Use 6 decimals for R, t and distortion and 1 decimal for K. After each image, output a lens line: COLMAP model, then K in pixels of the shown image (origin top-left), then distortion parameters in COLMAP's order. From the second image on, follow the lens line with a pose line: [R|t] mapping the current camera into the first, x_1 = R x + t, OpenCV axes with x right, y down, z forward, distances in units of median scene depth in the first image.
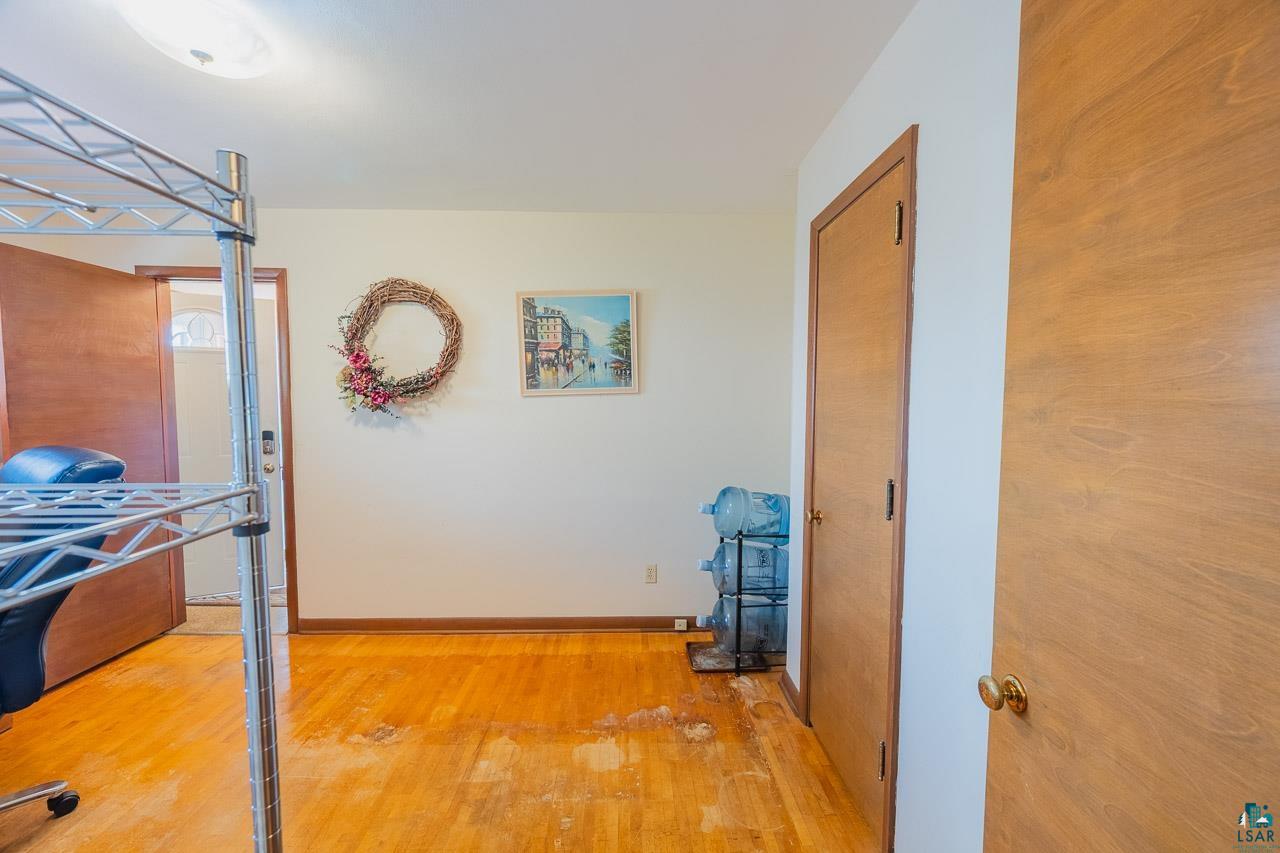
lens RADIAL K [[498.2, 0, 644.1], [0, 498.2, 426.5], [0, 0, 1]] dist [-0.003523, -0.000263]
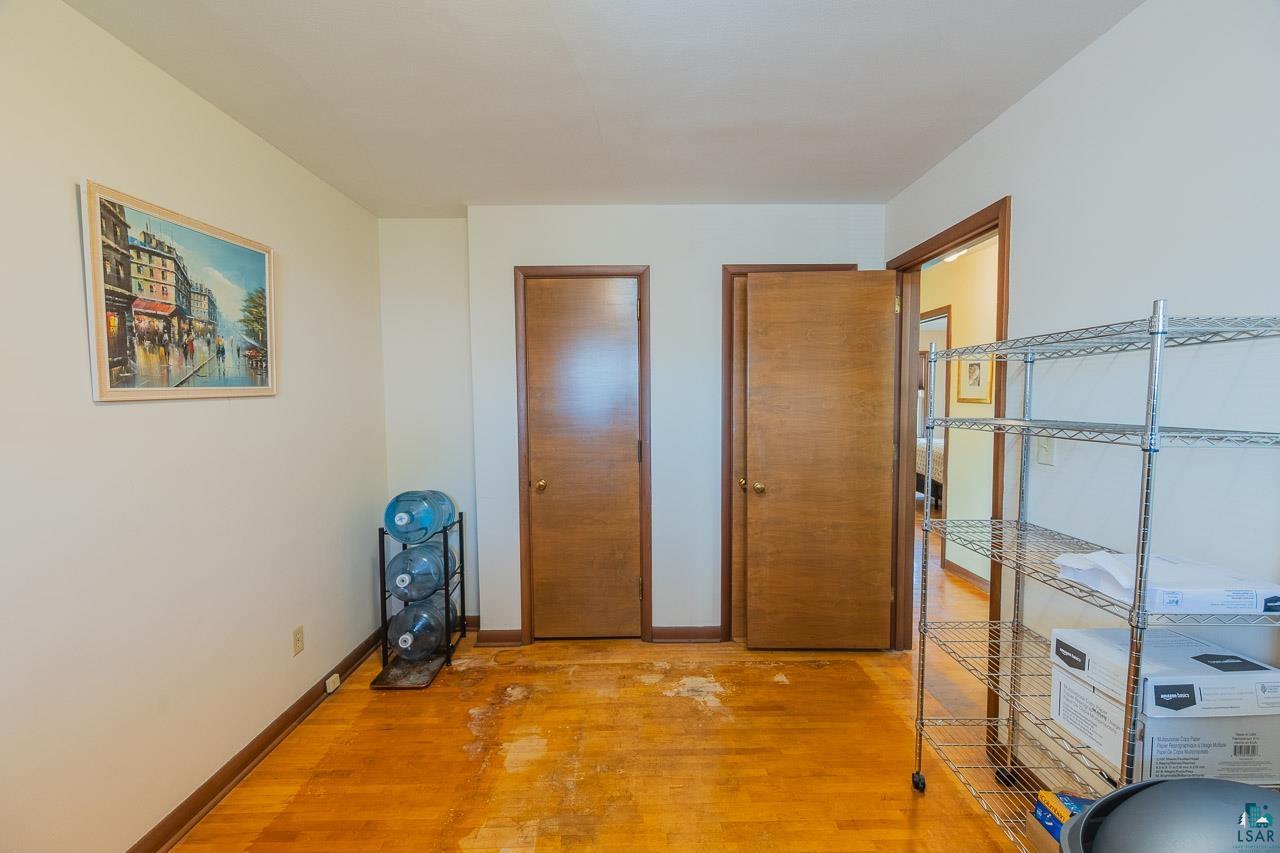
lens RADIAL K [[498.2, 0, 640.6], [0, 498.2, 426.5], [0, 0, 1]] dist [-0.003523, -0.000263]
pose [[0.018728, -0.062878, 0.997846, -0.718557], [0.064194, 0.996037, 0.061559, -0.033343], [-0.997762, 0.062903, 0.022690, 0.475617]]
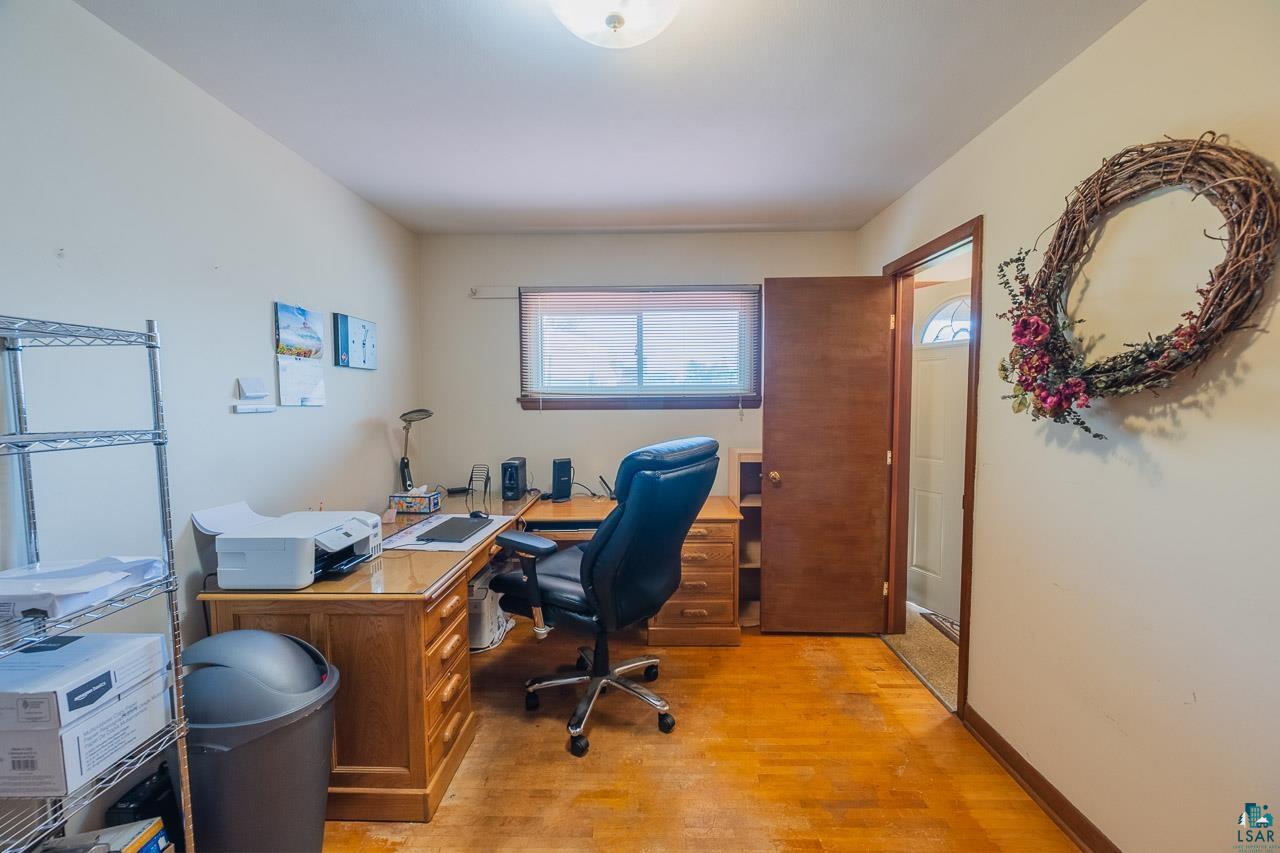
lens RADIAL K [[498.2, 0, 642.0], [0, 498.2, 424.4], [0, 0, 1]] dist [-0.003523, -0.000263]
pose [[-0.051365, 0.051990, -0.997326, 0.027630], [-0.051086, 0.997200, 0.054615, -0.032580], [0.997372, 0.053755, -0.048565, 0.553968]]
